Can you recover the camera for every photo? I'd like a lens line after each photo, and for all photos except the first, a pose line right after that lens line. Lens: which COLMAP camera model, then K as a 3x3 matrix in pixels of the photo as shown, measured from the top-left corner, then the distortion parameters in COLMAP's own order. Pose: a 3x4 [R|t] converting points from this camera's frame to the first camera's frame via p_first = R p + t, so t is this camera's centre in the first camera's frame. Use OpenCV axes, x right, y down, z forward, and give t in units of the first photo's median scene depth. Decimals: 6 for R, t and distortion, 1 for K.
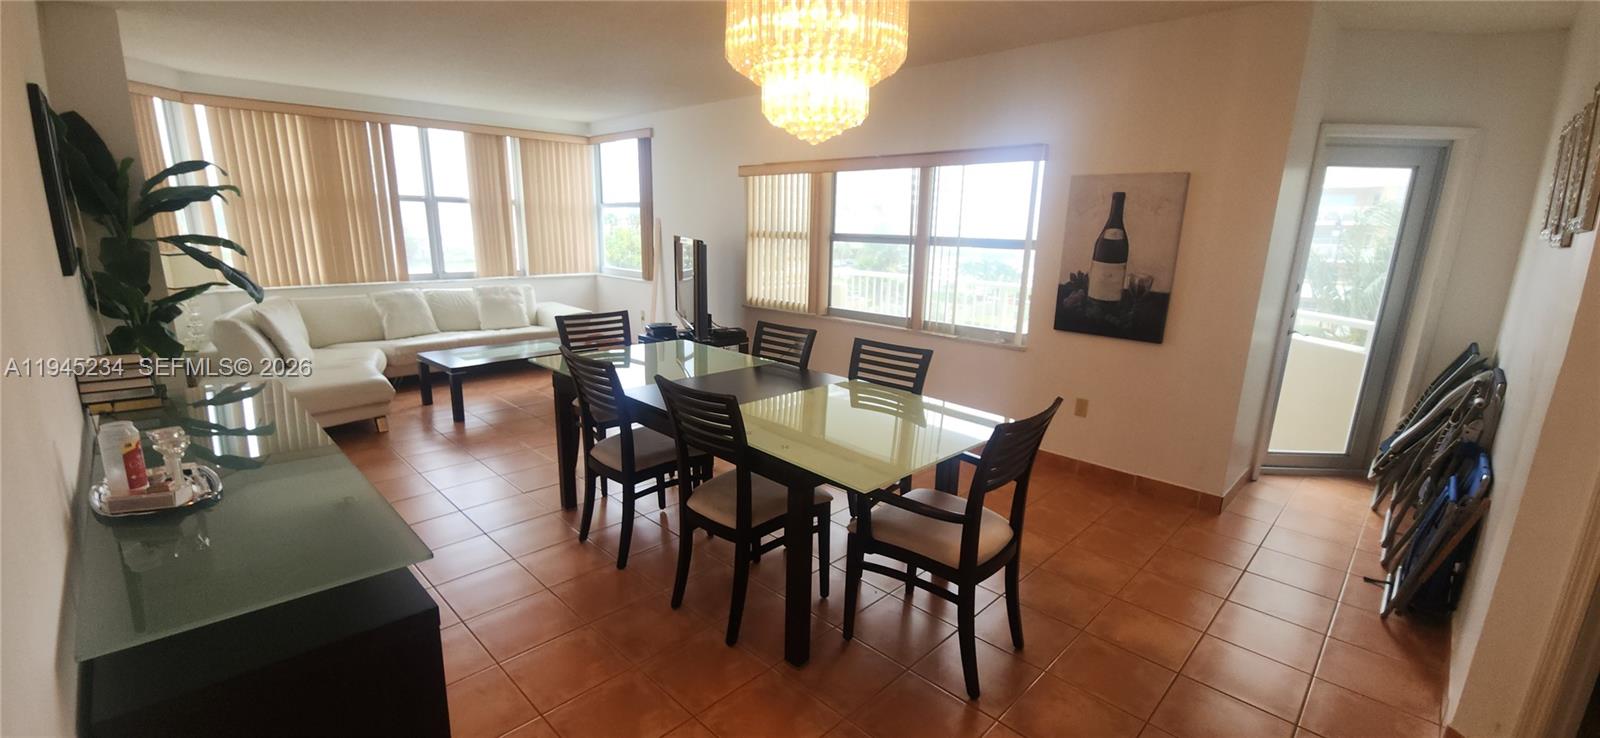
lens RADIAL K [[644.4, 0, 793.2], [0, 644.4, 363.9], [0, 0, 1]] dist [0.000325, -0.002790]
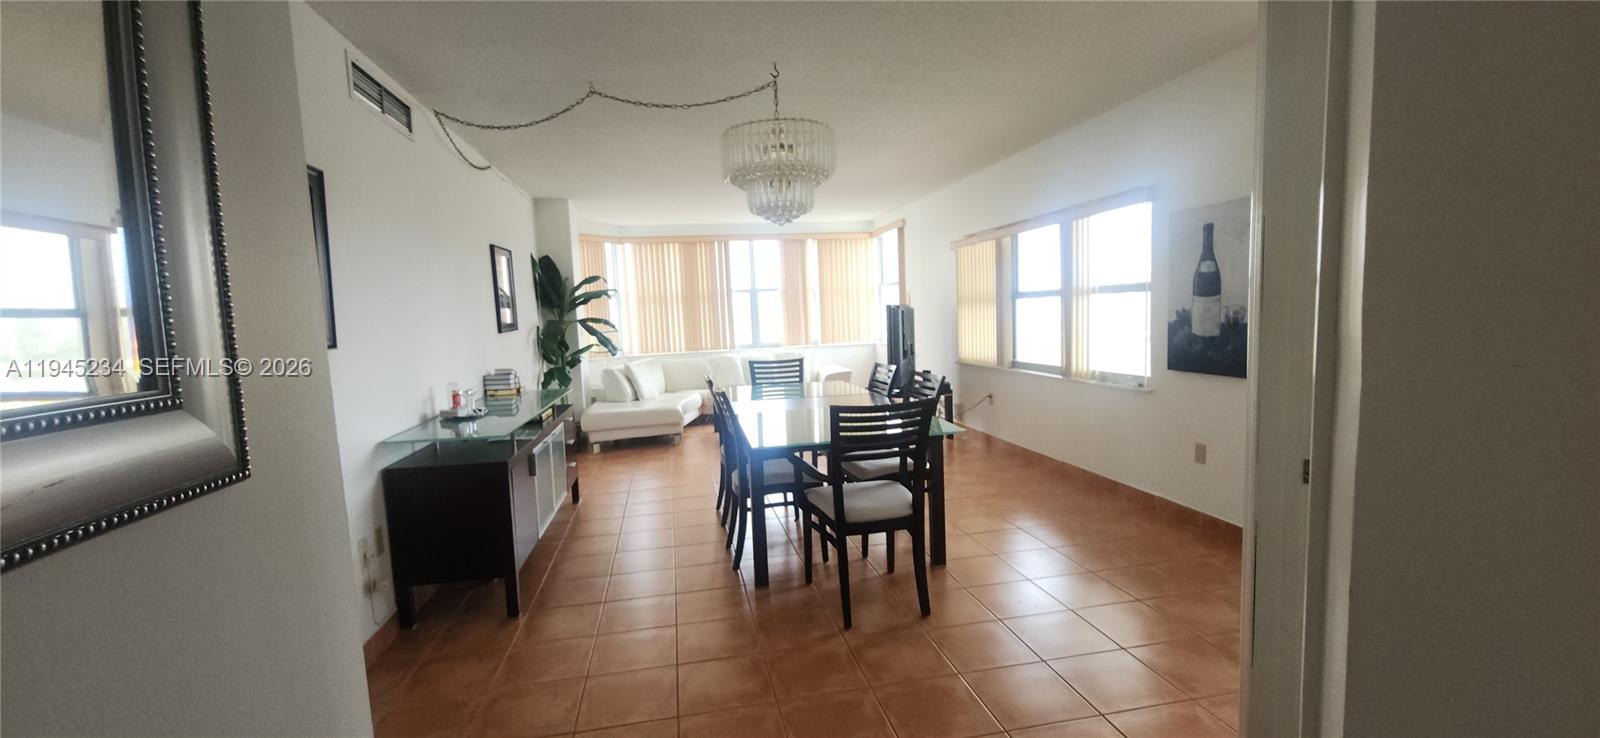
lens RADIAL K [[644.4, 0, 793.3], [0, 644.4, 370.4], [0, 0, 1]] dist [0.000325, -0.002790]
pose [[0.825511, -0.005080, -0.564363, 0.428254], [-0.061972, 0.993097, -0.099587, 0.068414], [0.560973, 0.117184, 0.819498, -0.088190]]
